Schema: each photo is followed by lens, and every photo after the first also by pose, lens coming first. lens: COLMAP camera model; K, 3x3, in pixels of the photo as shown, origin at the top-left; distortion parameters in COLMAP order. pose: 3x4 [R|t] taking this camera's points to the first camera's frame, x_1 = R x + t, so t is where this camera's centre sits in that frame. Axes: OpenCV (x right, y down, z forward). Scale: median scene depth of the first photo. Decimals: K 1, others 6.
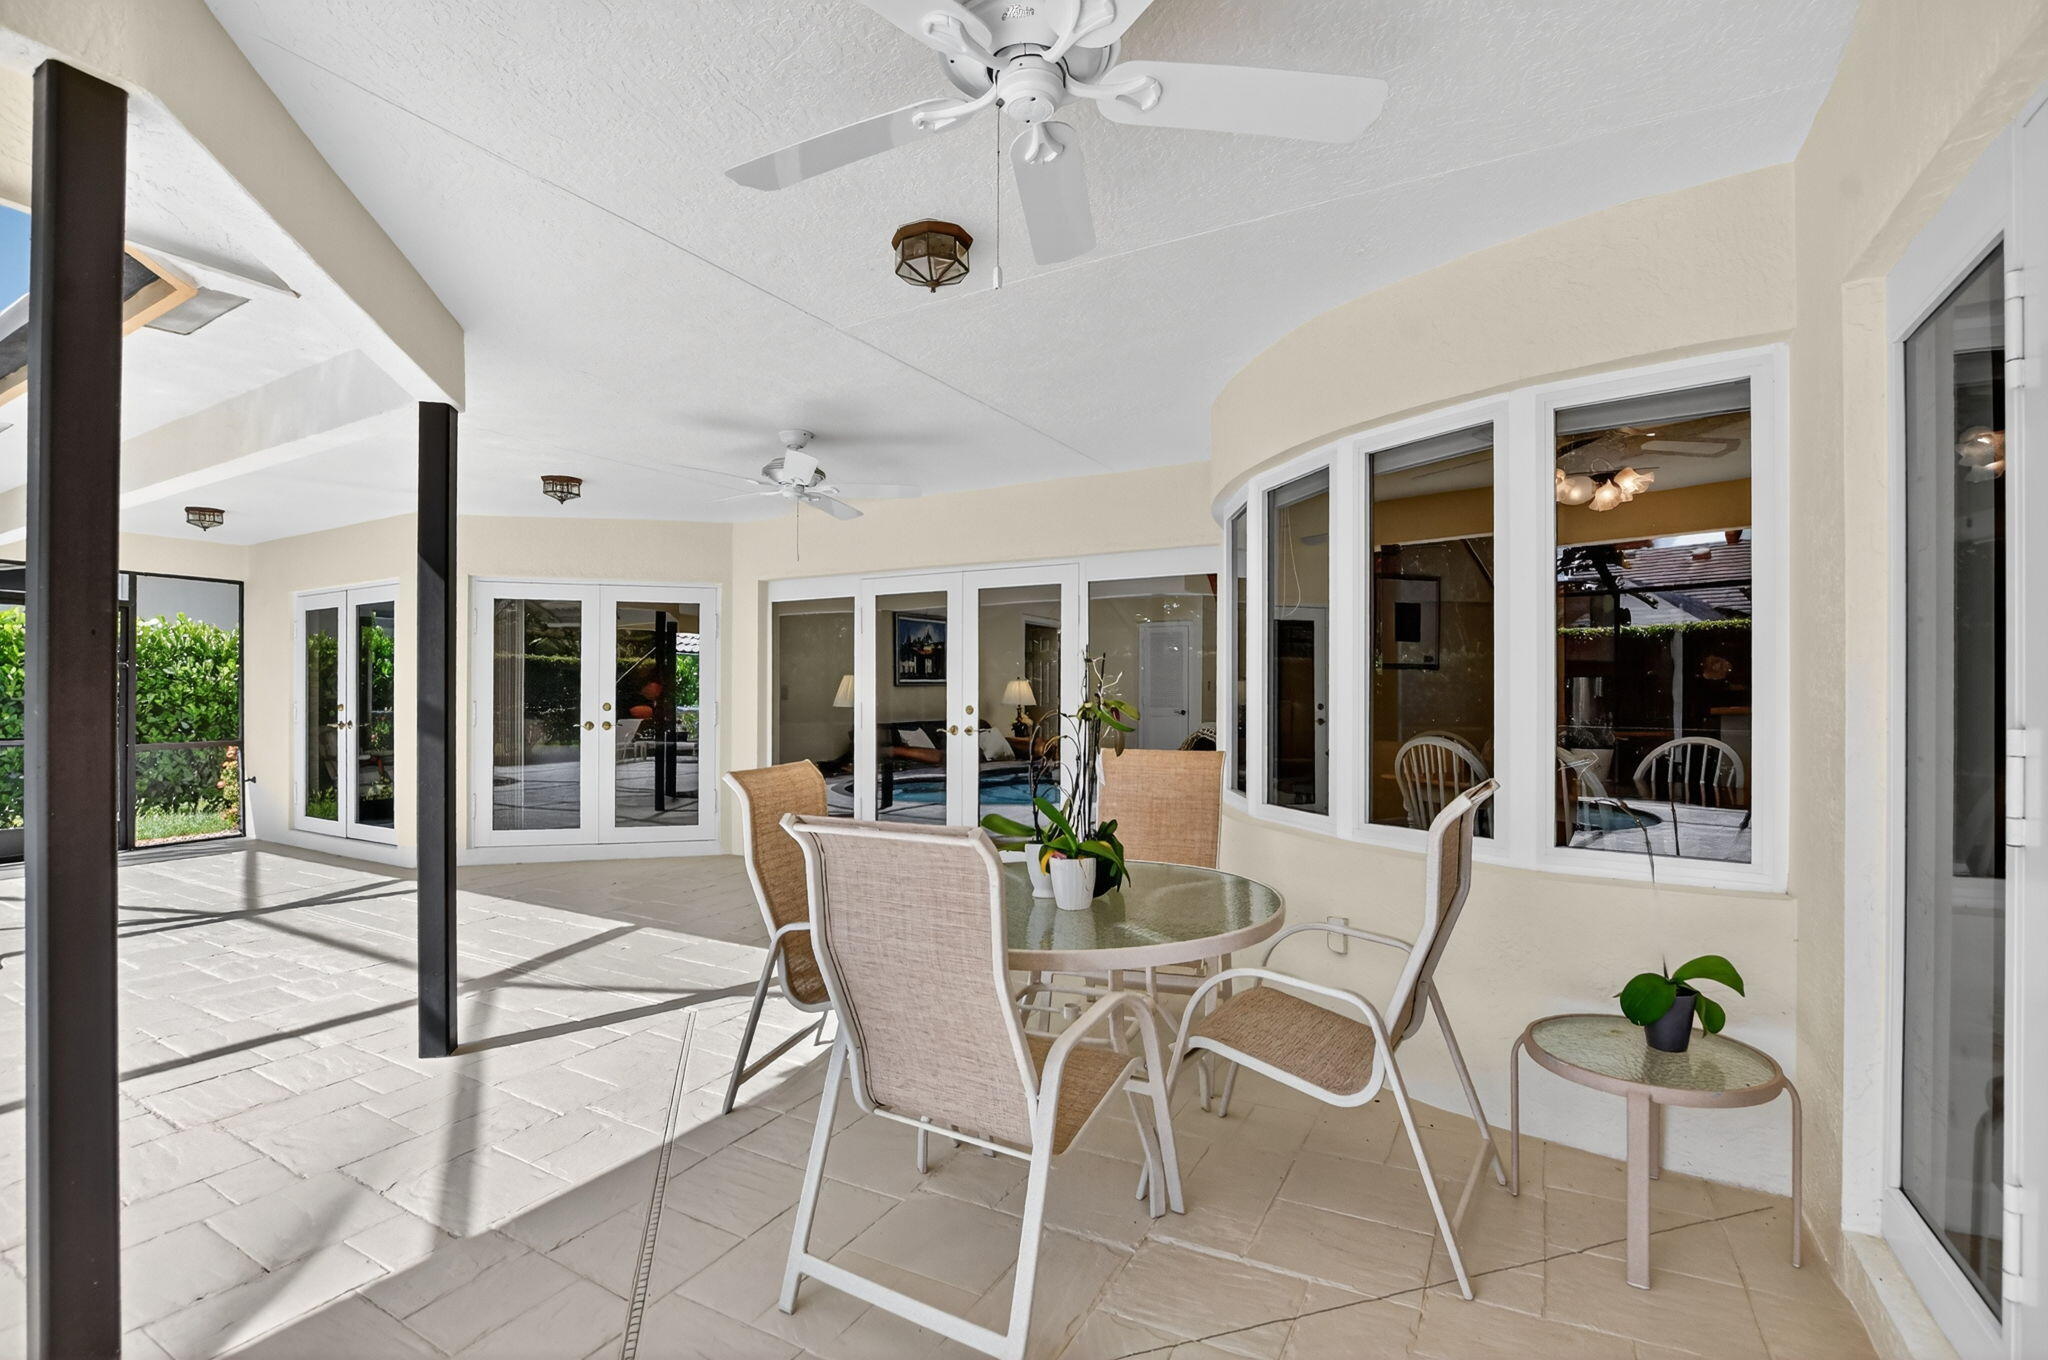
lens RADIAL K [[914.4, 0, 1021.1], [0, 914.4, 682.8], [0, 0, 1]] dist [-0.035606, 0.006712]
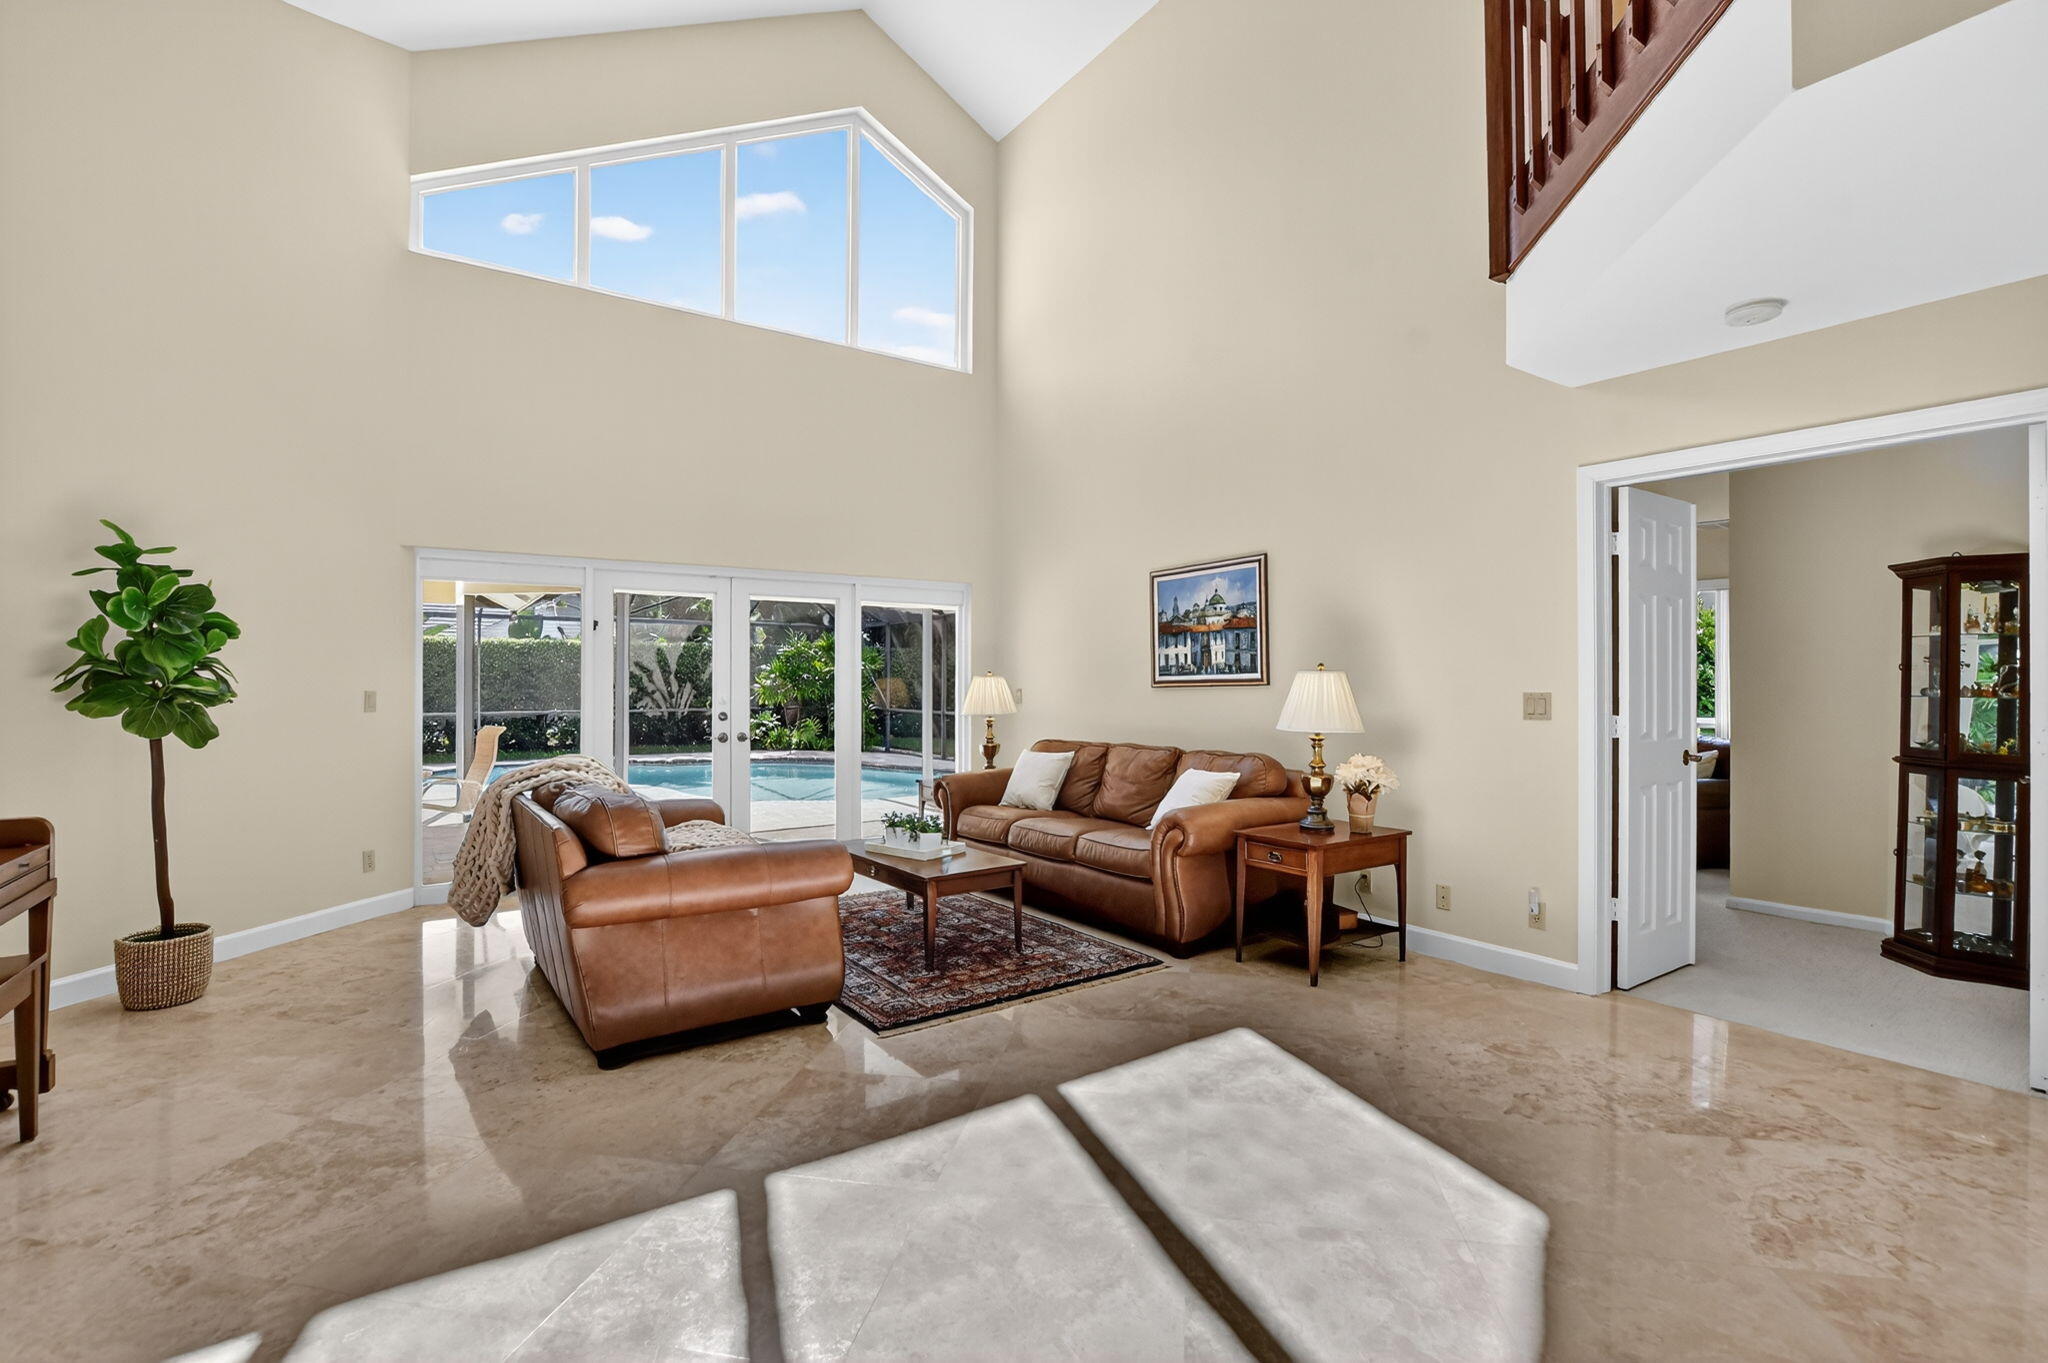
lens RADIAL K [[914.4, 0, 1028.5], [0, 914.4, 680.4], [0, 0, 1]] dist [-0.035606, 0.006712]
pose [[-0.428748, -0.011487, -0.903351, 0.454140], [-0.000664, 0.999923, -0.012400, 0.006403], [0.903424, -0.004717, -0.428722, 1.148154]]
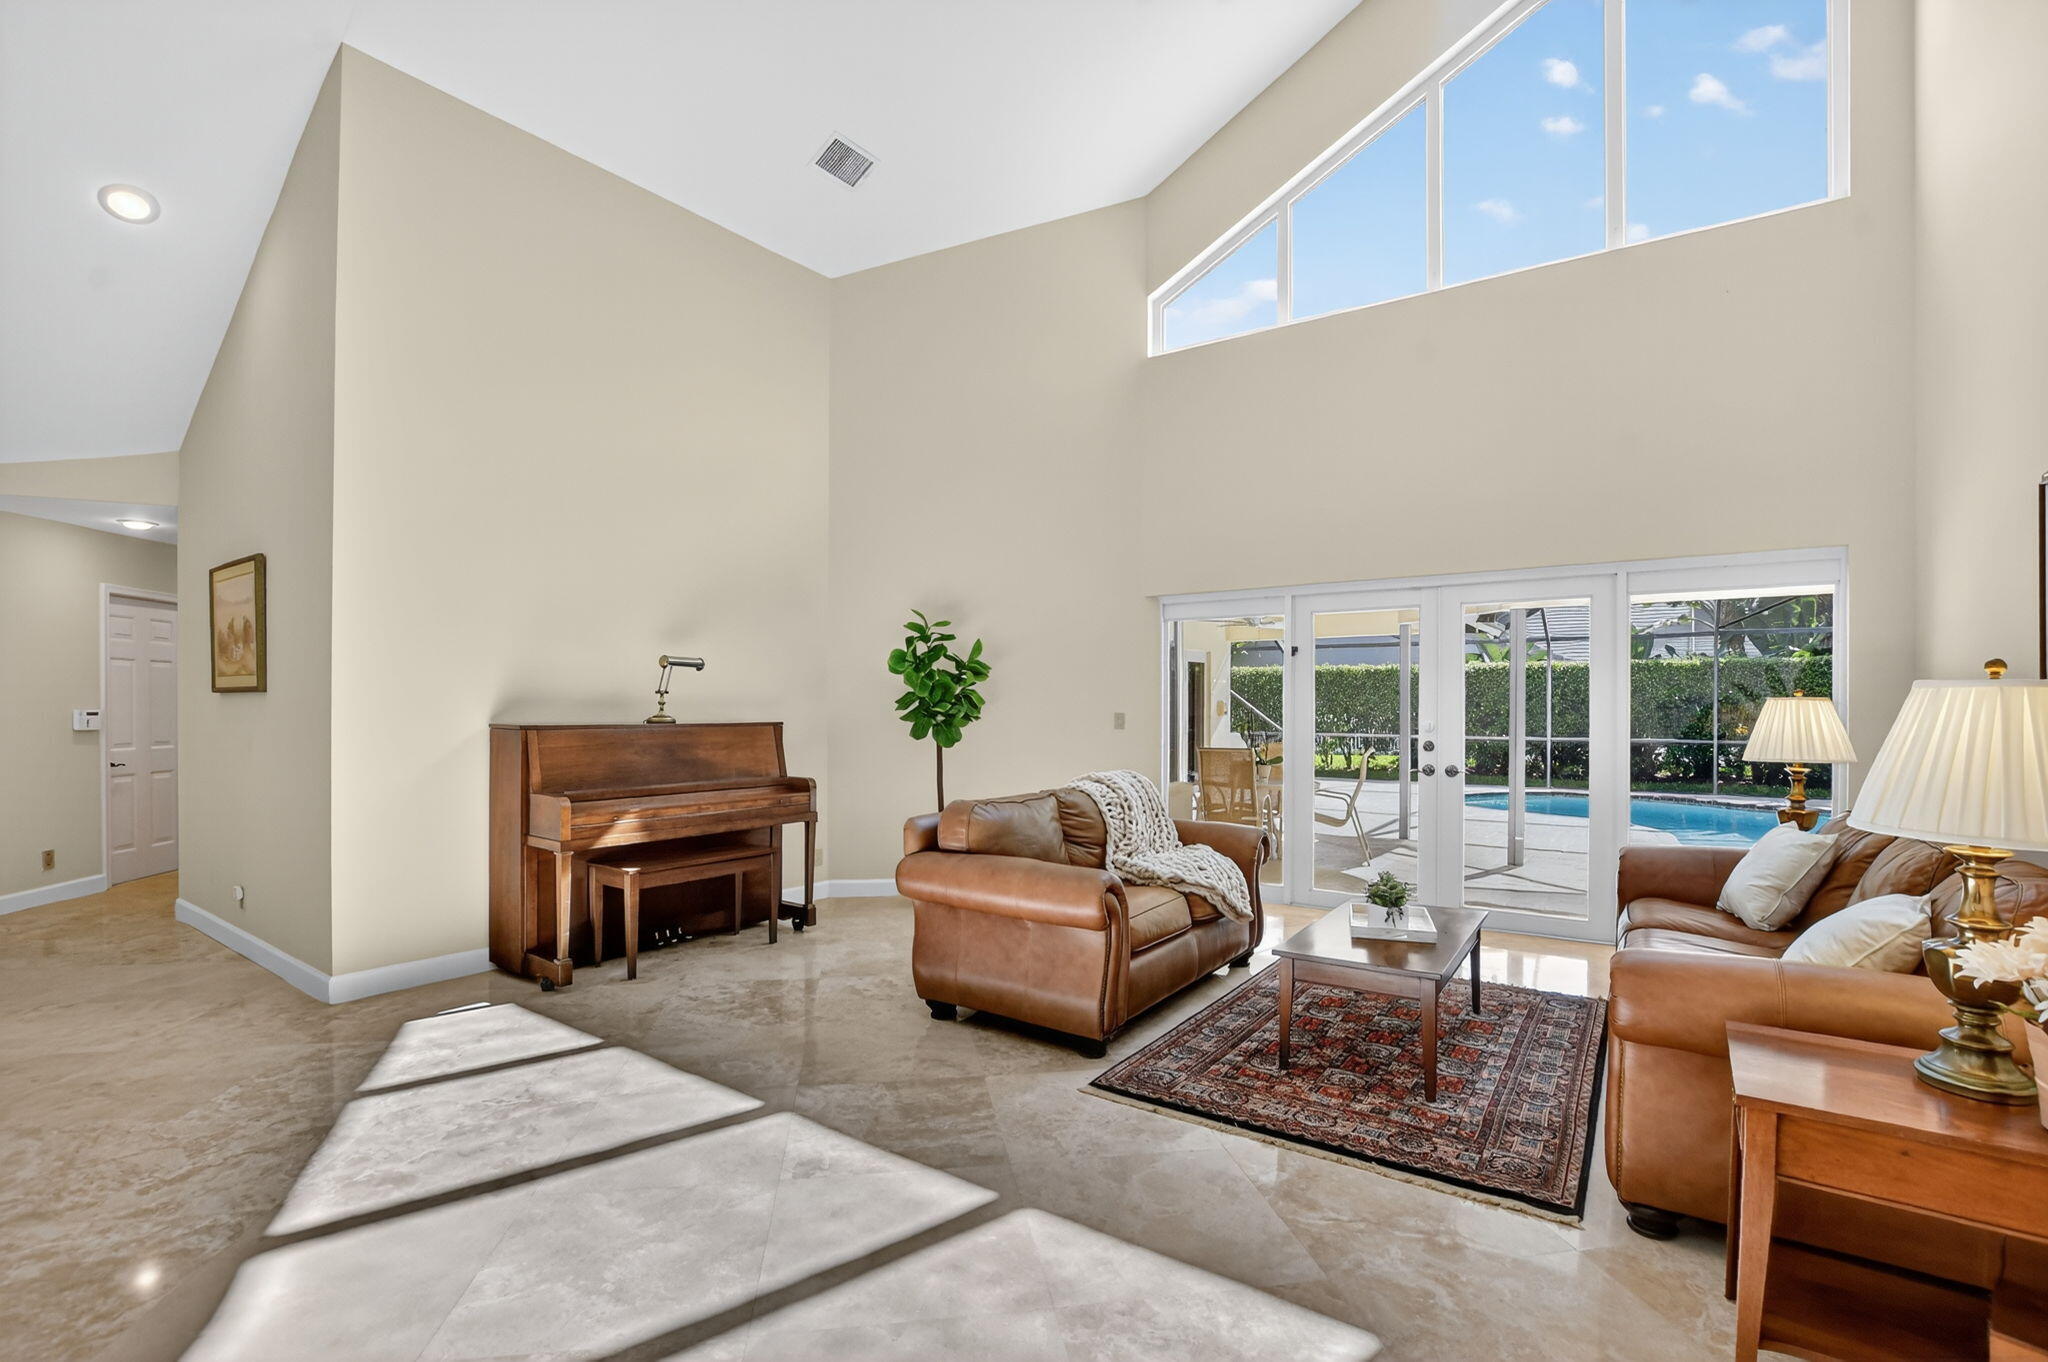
lens RADIAL K [[914.4, 0, 1005.7], [0, 914.4, 719.1], [0, 0, 1]] dist [-0.035606, 0.006712]
pose [[-0.993485, -0.011092, 0.113420, 0.160053], [-0.010154, 0.999909, 0.008843, 0.005390], [-0.113508, 0.007633, -0.993508, 1.265173]]
